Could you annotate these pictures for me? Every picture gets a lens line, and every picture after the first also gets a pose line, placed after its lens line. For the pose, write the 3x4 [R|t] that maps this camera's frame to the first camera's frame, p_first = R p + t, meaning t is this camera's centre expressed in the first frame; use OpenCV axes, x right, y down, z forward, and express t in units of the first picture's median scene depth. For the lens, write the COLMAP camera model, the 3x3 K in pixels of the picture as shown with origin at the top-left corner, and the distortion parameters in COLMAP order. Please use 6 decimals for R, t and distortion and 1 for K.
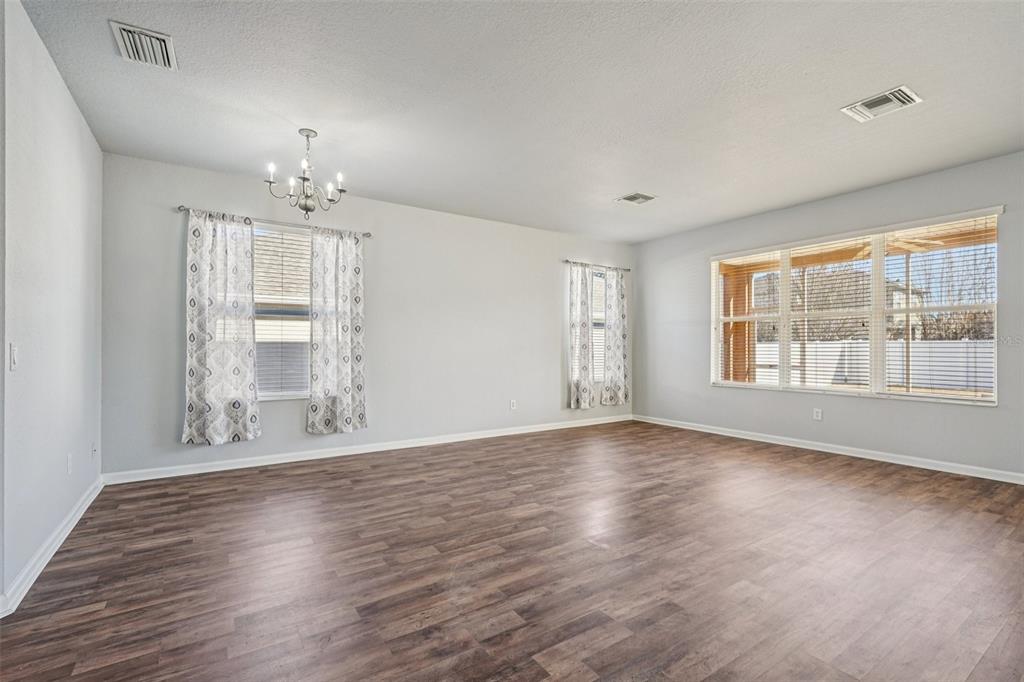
lens RADIAL K [[462.5, 0, 514.3], [0, 462.5, 345.4], [0, 0, 1]] dist [-0.002492, 0.000445]
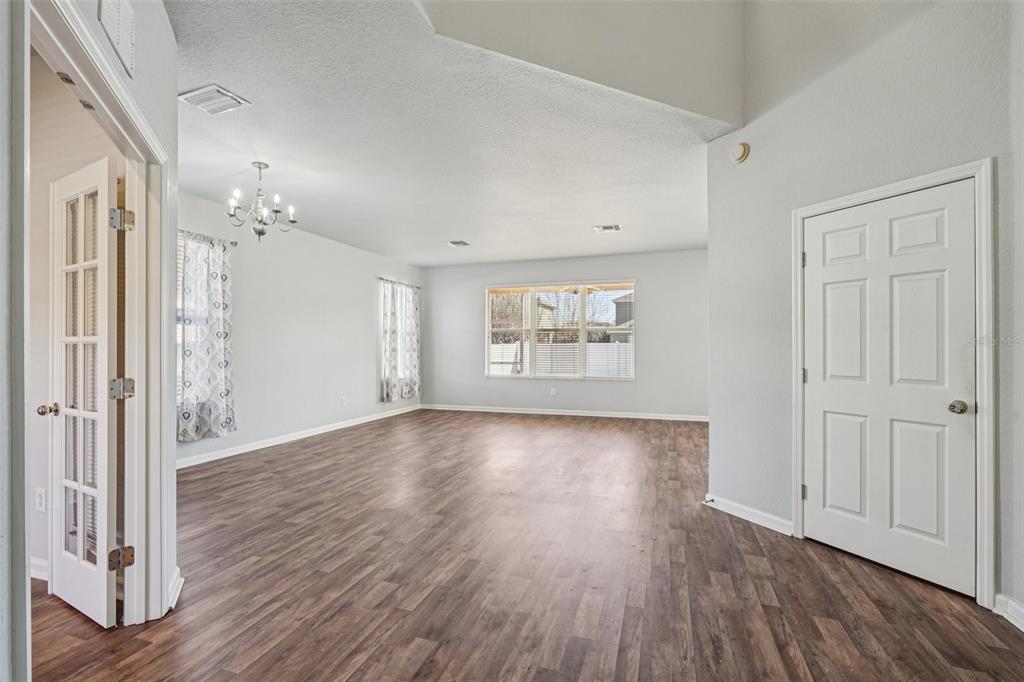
lens RADIAL K [[462.5, 0, 511.2], [0, 462.5, 345.5], [0, 0, 1]] dist [-0.002492, 0.000445]
pose [[0.792123, 0.001332, 0.610359, -0.527614], [-0.002722, 0.999995, 0.001350, -0.017958], [-0.610355, -0.002731, 0.792123, -0.221374]]
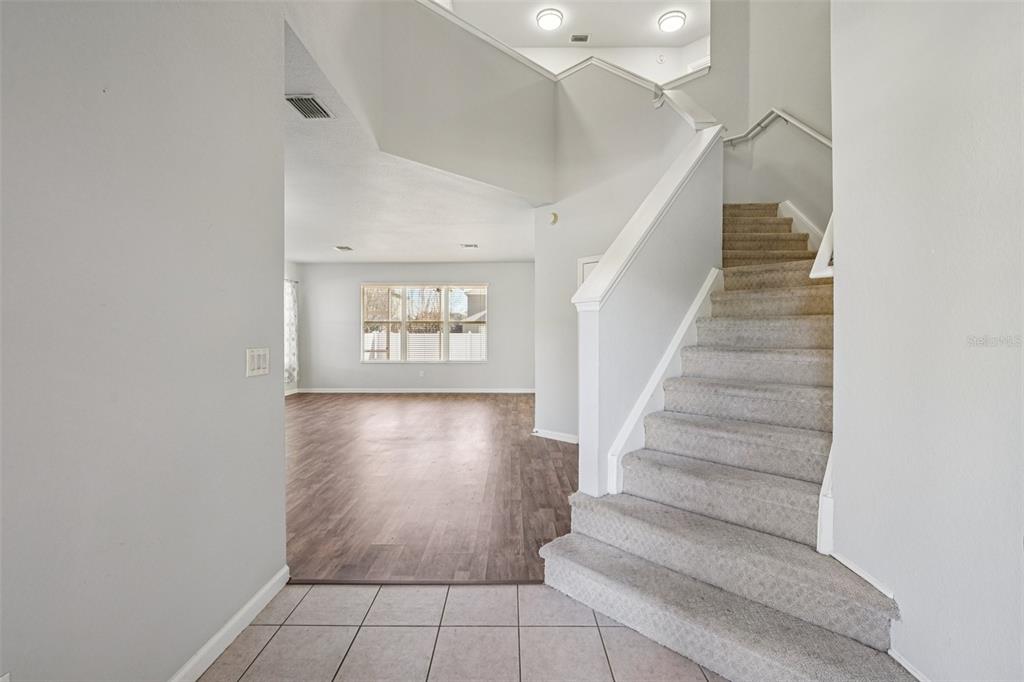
lens RADIAL K [[462.5, 0, 510.5], [0, 462.5, 340.5], [0, 0, 1]] dist [-0.002492, 0.000445]
pose [[0.561062, -0.006600, 0.827747, -0.878538], [-0.005273, 0.999919, 0.011548, -0.017835], [-0.827757, -0.010844, 0.560982, -0.466829]]
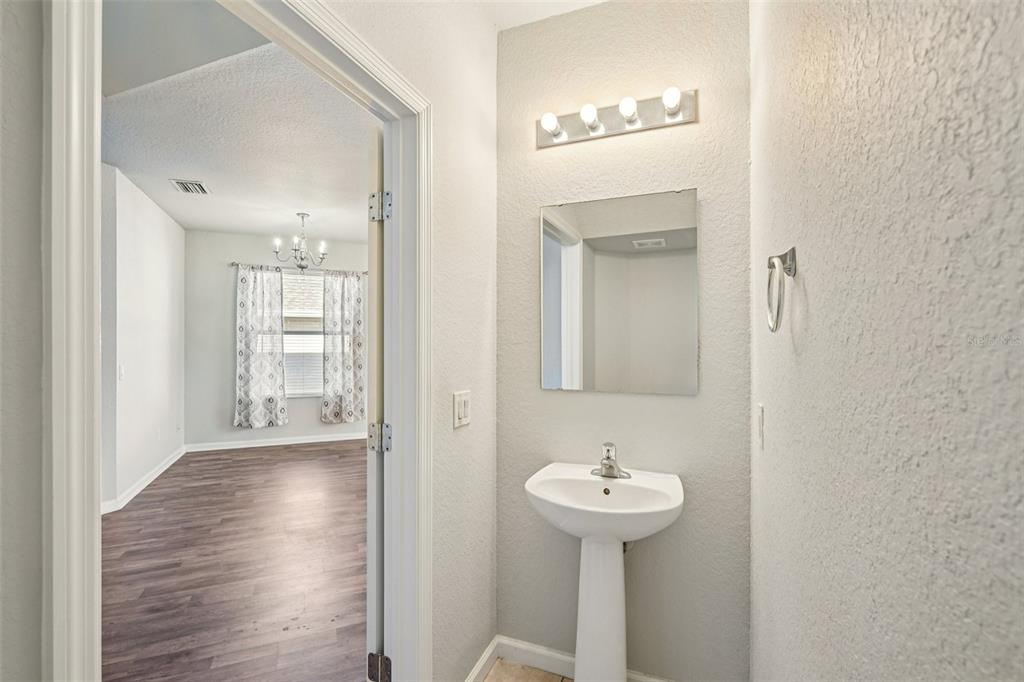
lens RADIAL K [[462.5, 0, 513.7], [0, 462.5, 345.8], [0, 0, 1]] dist [-0.002492, 0.000445]
pose [[0.985221, -0.002113, -0.171276, 0.370726], [0.002338, 0.999997, 0.001111, -0.037457], [0.171273, -0.001495, 0.985223, -0.262182]]
